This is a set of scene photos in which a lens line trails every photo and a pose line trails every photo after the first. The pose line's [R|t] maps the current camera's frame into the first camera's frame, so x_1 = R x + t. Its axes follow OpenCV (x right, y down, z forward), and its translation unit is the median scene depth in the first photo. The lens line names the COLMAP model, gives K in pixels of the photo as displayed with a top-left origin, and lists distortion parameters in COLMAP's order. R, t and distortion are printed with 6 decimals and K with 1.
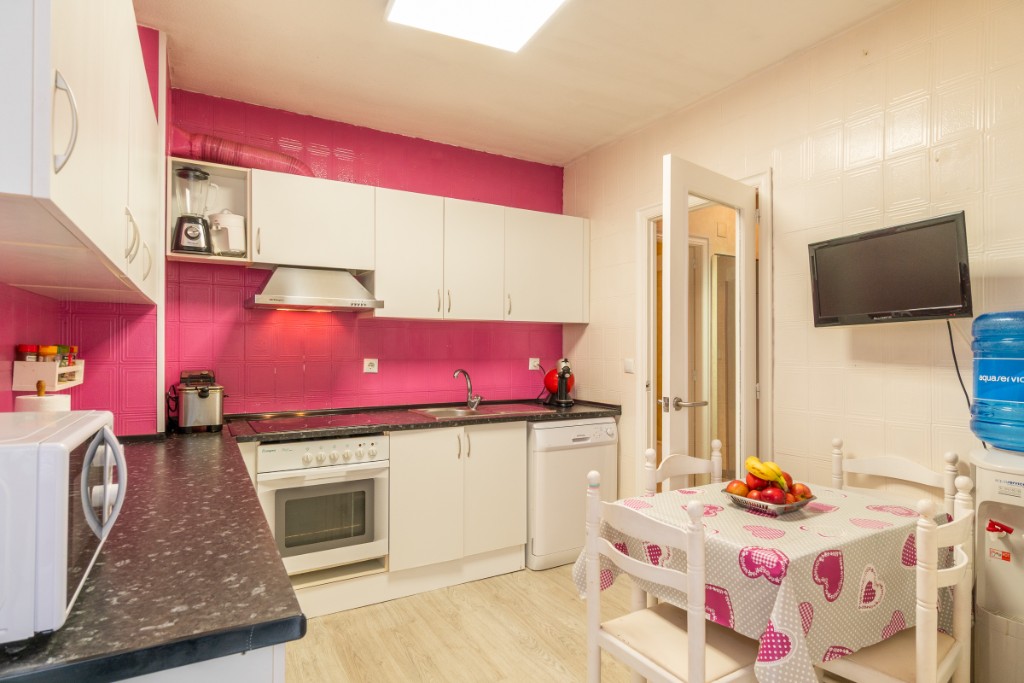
lens RADIAL K [[543.9, 0, 510.8], [0, 543.9, 346.3], [0, 0, 1]] dist [-0.000811, 0.001393]
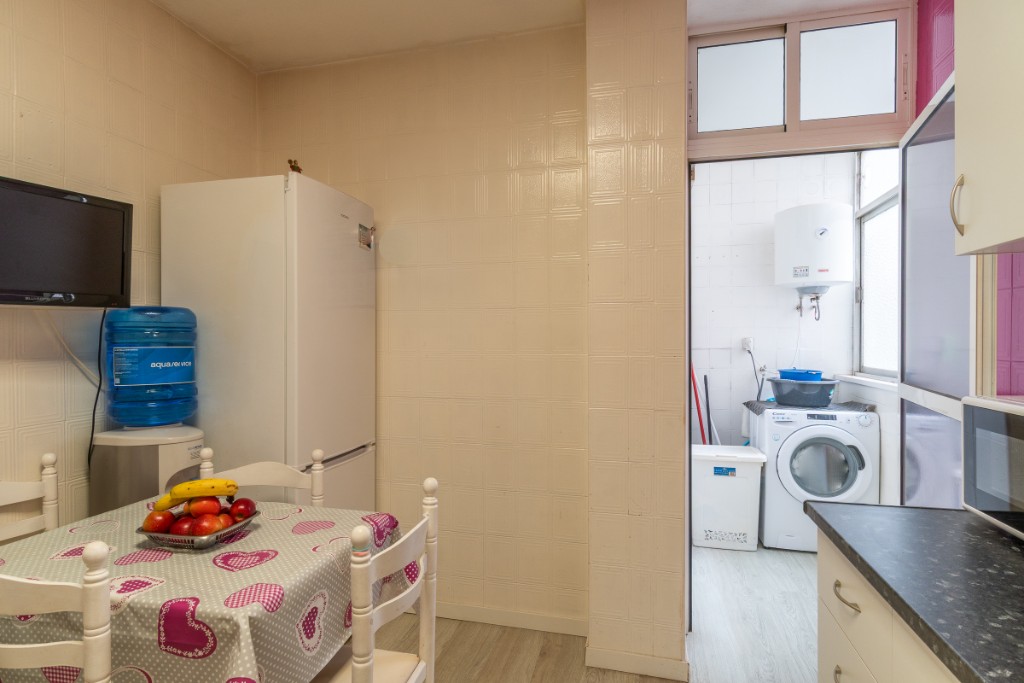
lens RADIAL K [[543.9, 0, 510.8], [0, 543.9, 346.3], [0, 0, 1]] dist [-0.000811, 0.001393]
pose [[-0.717876, -0.005721, 0.696147, -0.427770], [-0.003883, 0.999984, 0.004213, 0.013753], [-0.696160, 0.000322, -0.717887, 1.350138]]
